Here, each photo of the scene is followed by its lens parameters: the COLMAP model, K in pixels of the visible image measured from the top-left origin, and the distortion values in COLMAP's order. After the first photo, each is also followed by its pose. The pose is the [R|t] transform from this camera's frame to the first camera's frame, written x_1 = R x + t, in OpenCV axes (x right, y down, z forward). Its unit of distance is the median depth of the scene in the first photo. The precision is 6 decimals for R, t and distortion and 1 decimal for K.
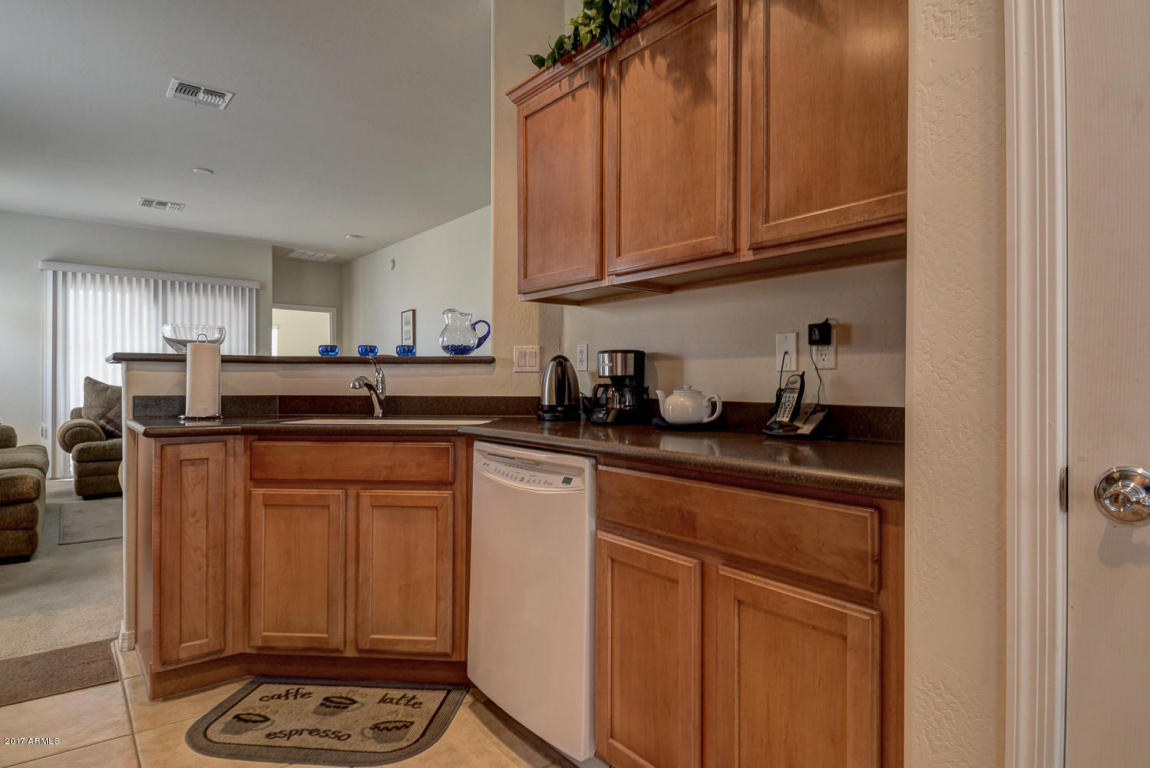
lens RADIAL K [[646.1, 0, 575.0], [0, 646.1, 384.0], [0, 0, 1]] dist [0.061802, -0.052209]
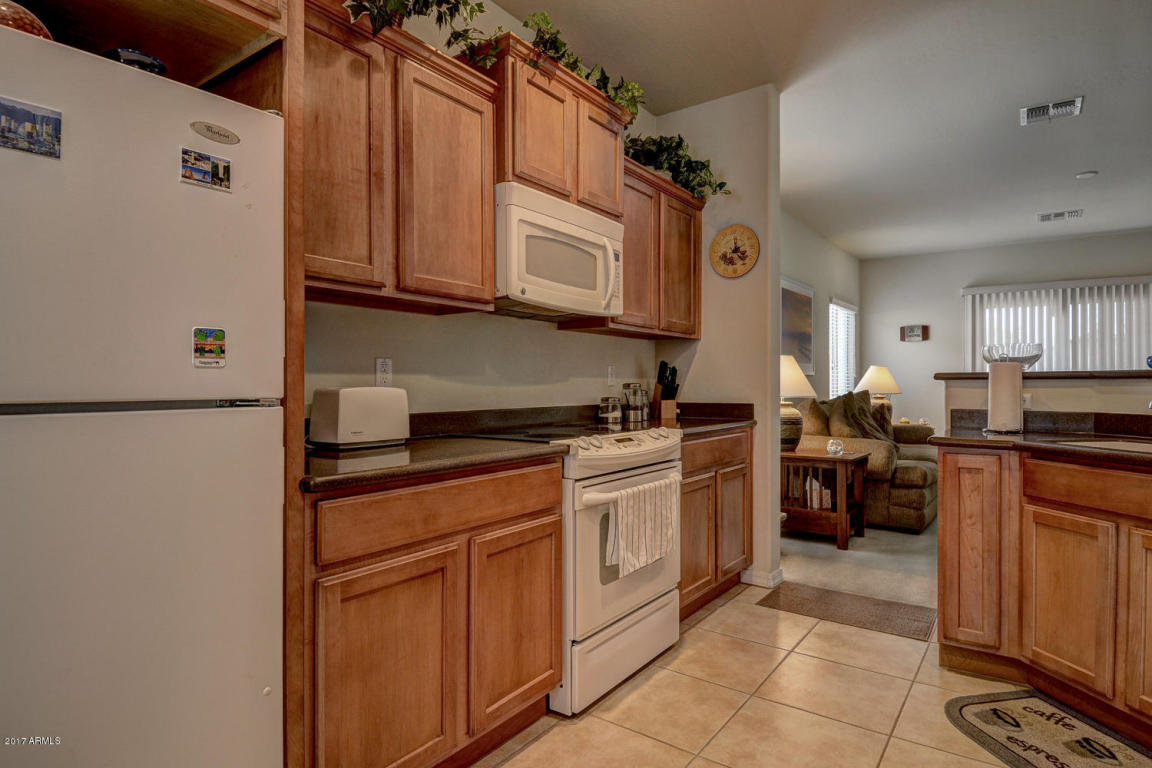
lens RADIAL K [[647.3, 0, 576.0], [0, 647.3, 384.0], [0, 0, 1]] dist [0.061802, -0.052209]
pose [[0.257328, -0.003832, -0.966317, 0.332849], [0.001752, 0.999992, -0.003499, -0.027007], [0.966323, -0.000792, 0.257333, 0.050249]]
